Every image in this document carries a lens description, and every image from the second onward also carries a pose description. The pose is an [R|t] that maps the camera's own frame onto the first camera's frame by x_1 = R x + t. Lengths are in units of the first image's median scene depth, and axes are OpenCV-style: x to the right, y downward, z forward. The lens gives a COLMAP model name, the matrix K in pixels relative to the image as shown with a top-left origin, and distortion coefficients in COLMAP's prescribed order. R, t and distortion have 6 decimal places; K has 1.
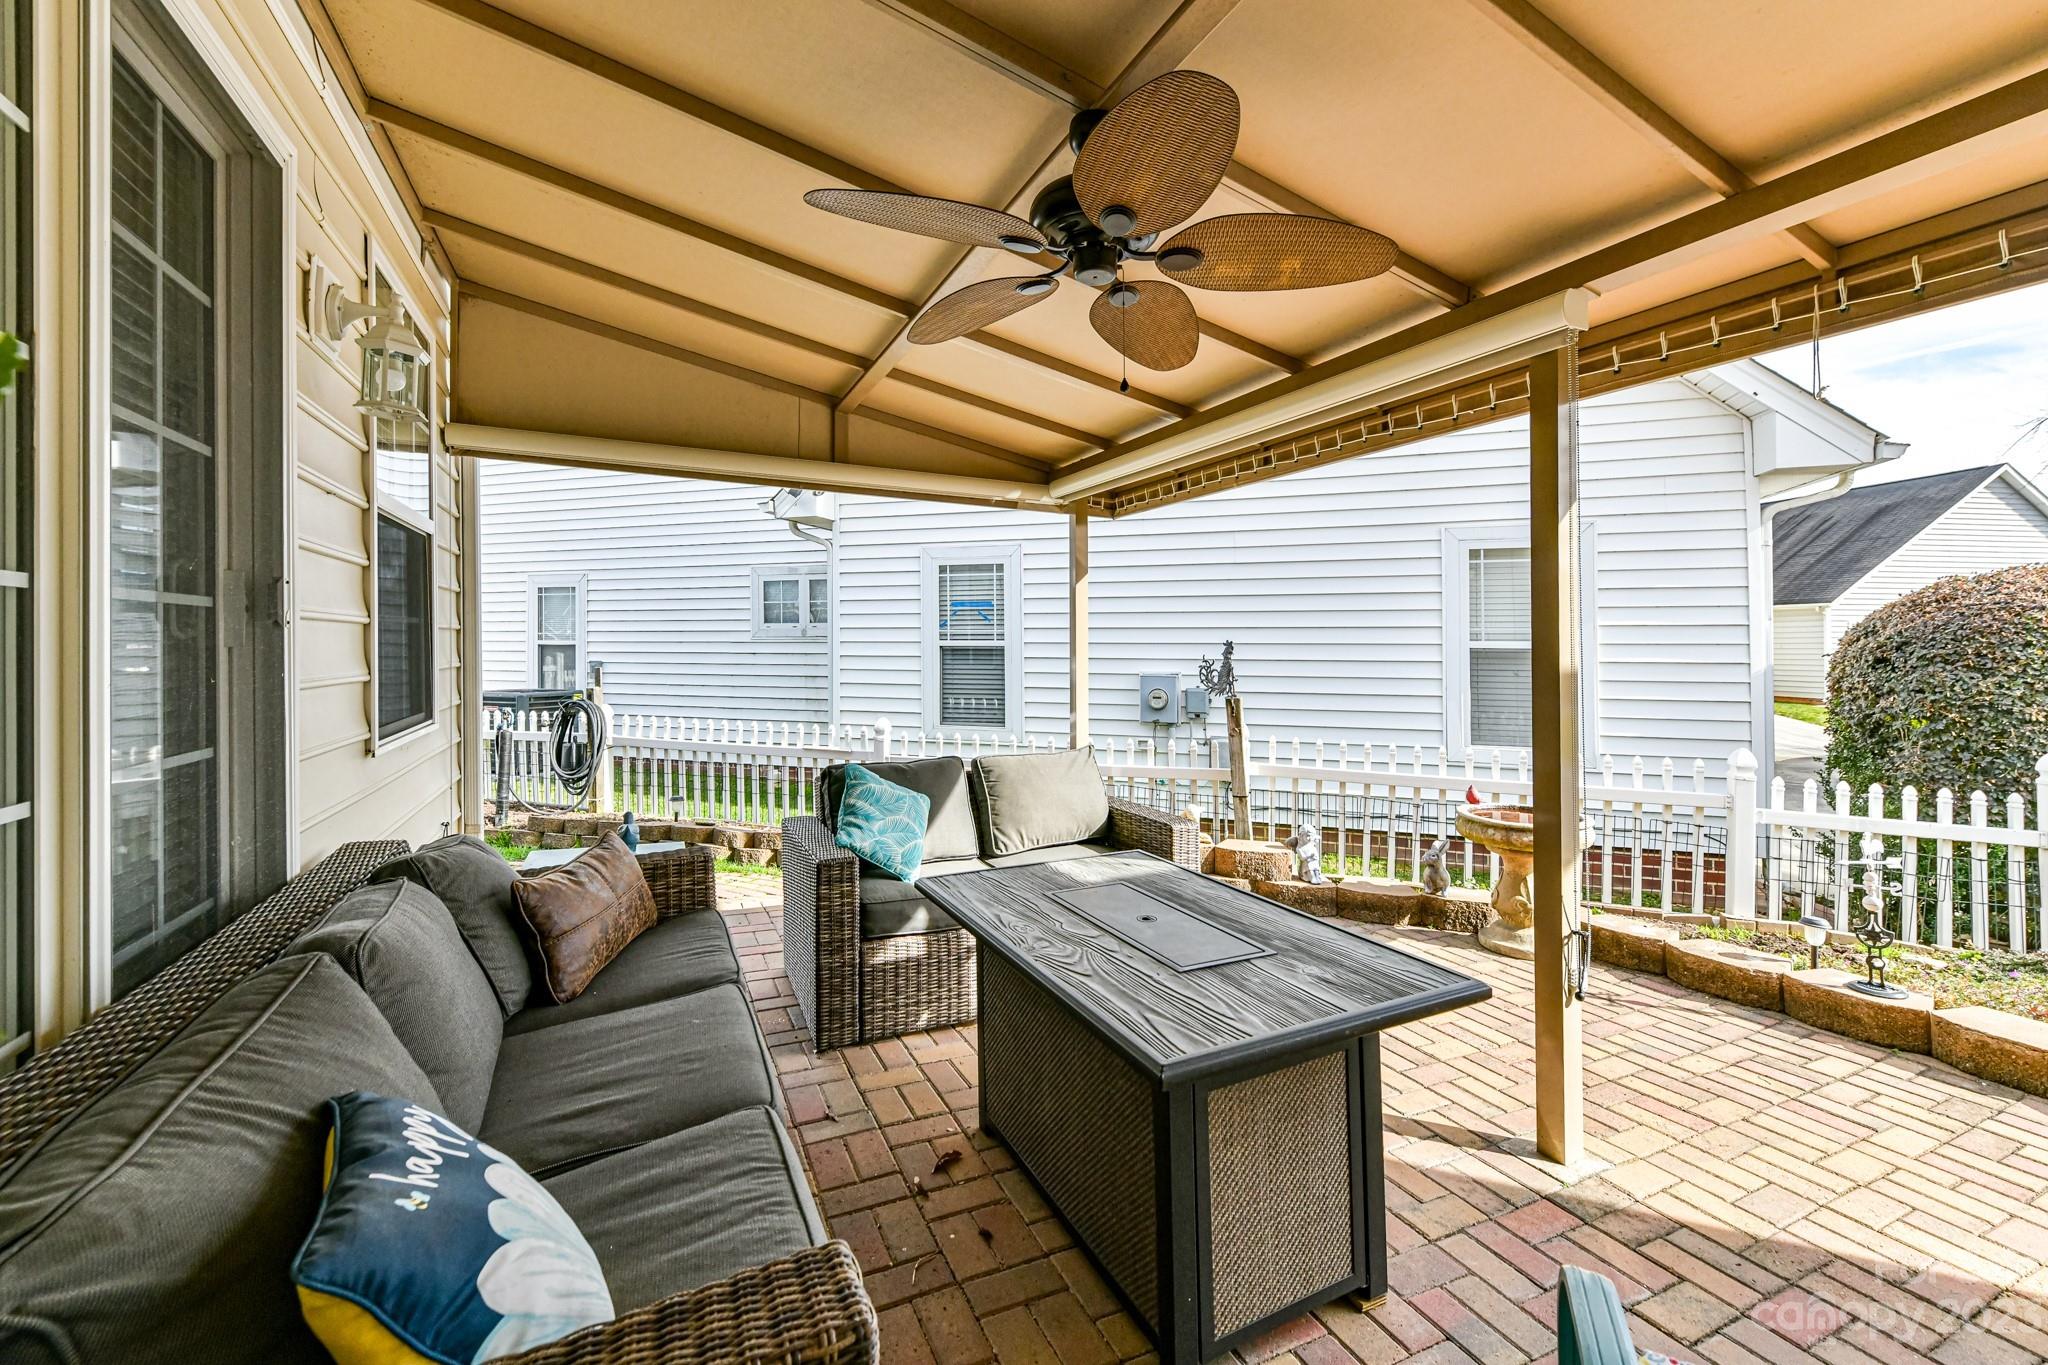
lens RADIAL K [[813.5, 0, 1056.3], [0, 813.5, 643.0], [0, 0, 1]] dist [0.003987, -0.001979]
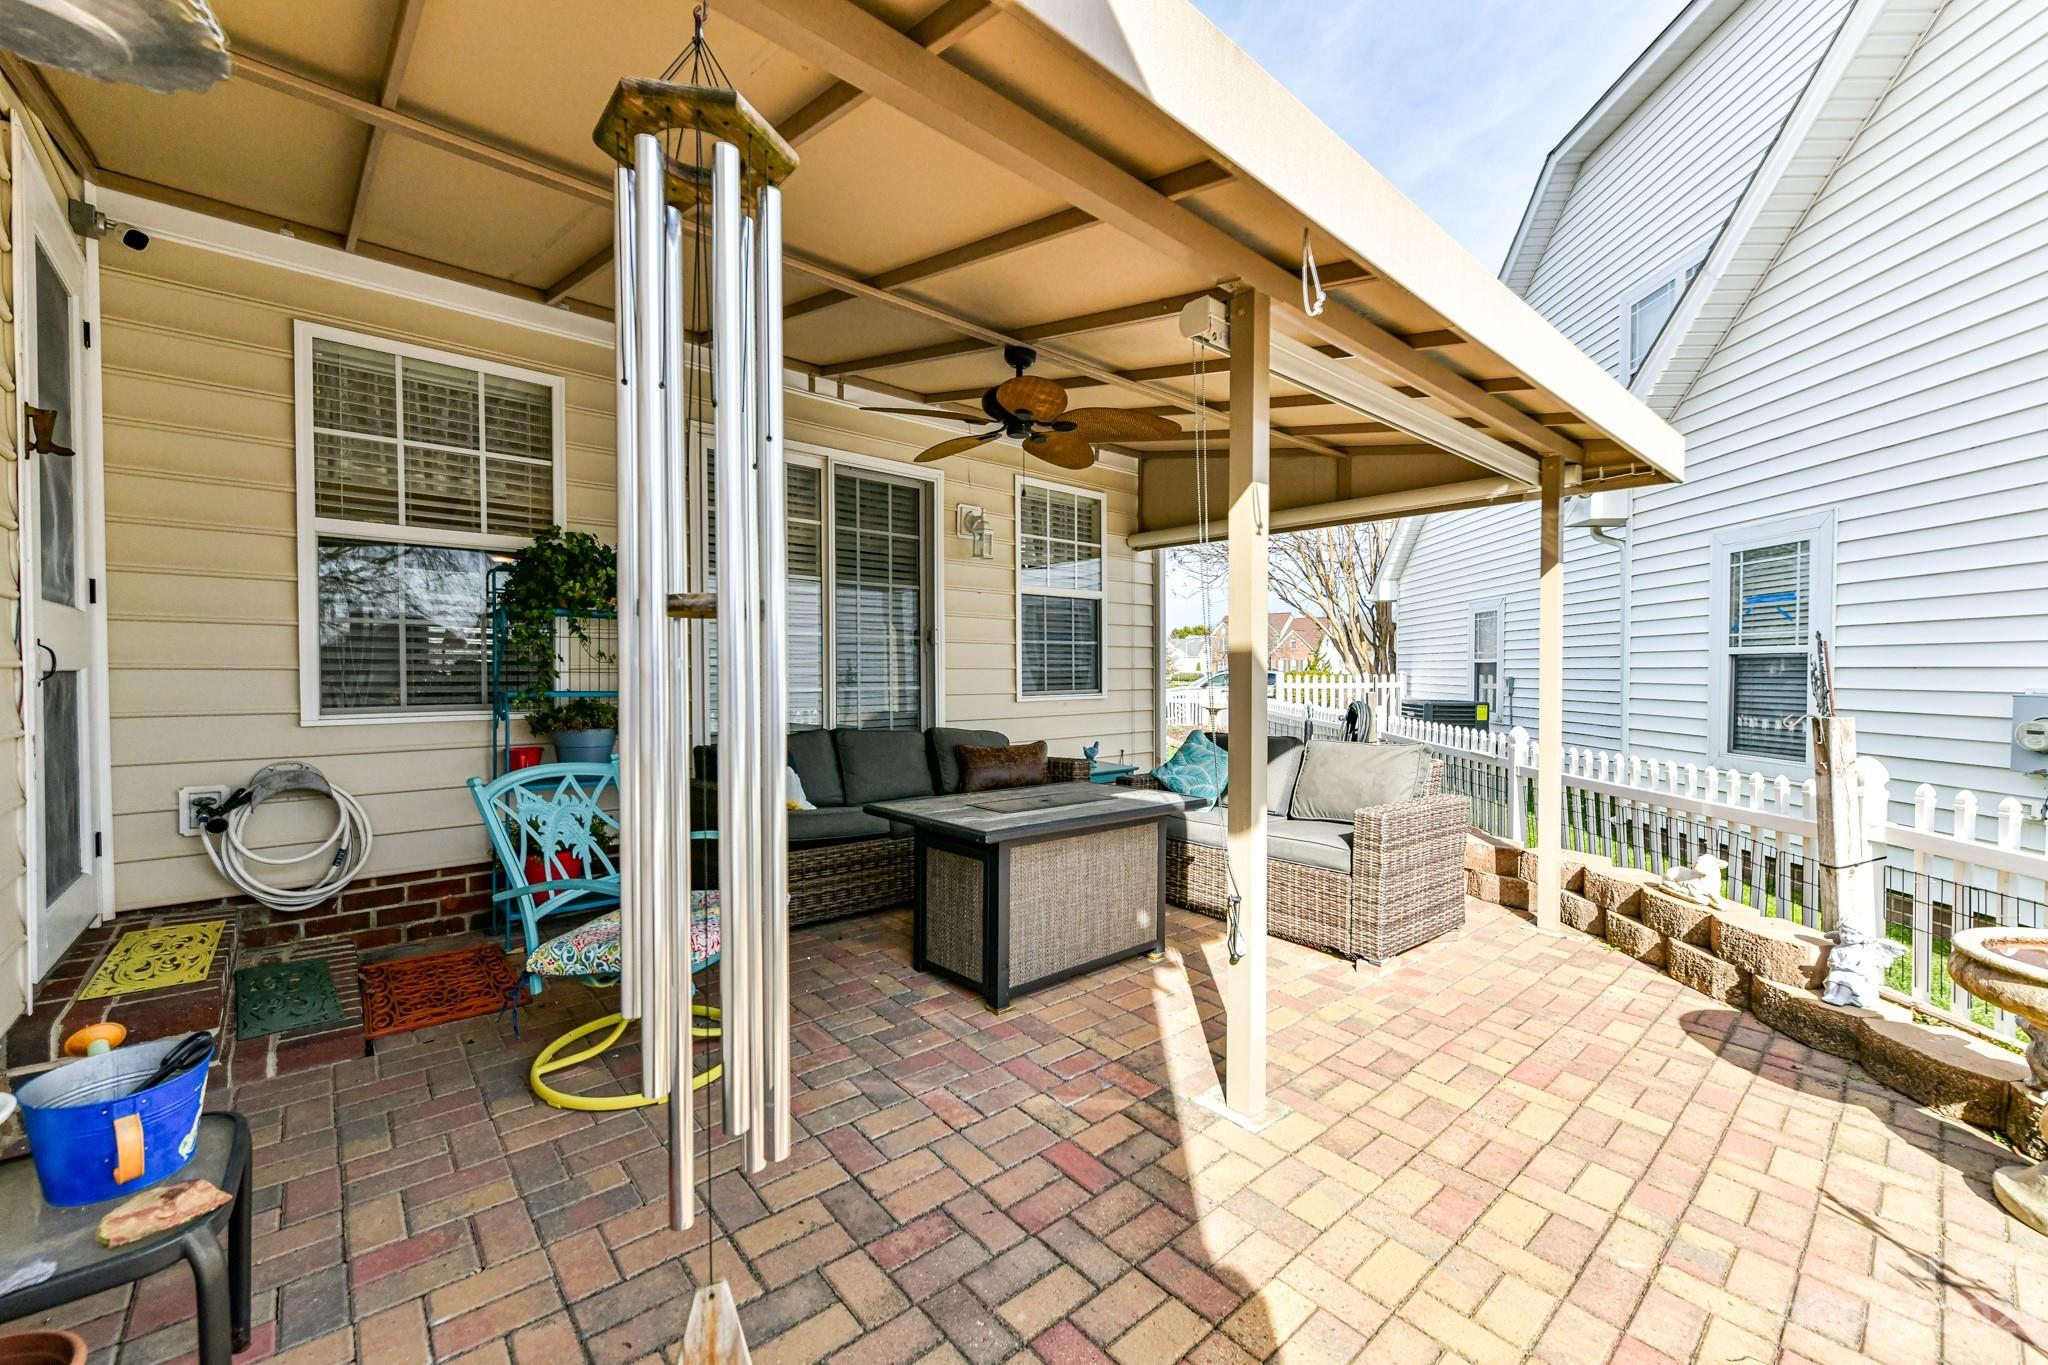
lens RADIAL K [[813.5, 0, 1038.3], [0, 813.5, 683.8], [0, 0, 1]] dist [0.003987, -0.001979]
pose [[0.277020, 0.011495, -0.960796, 0.438121], [0.005083, 0.999897, 0.013428, 0.018645], [0.960851, -0.008603, 0.276933, 0.127504]]
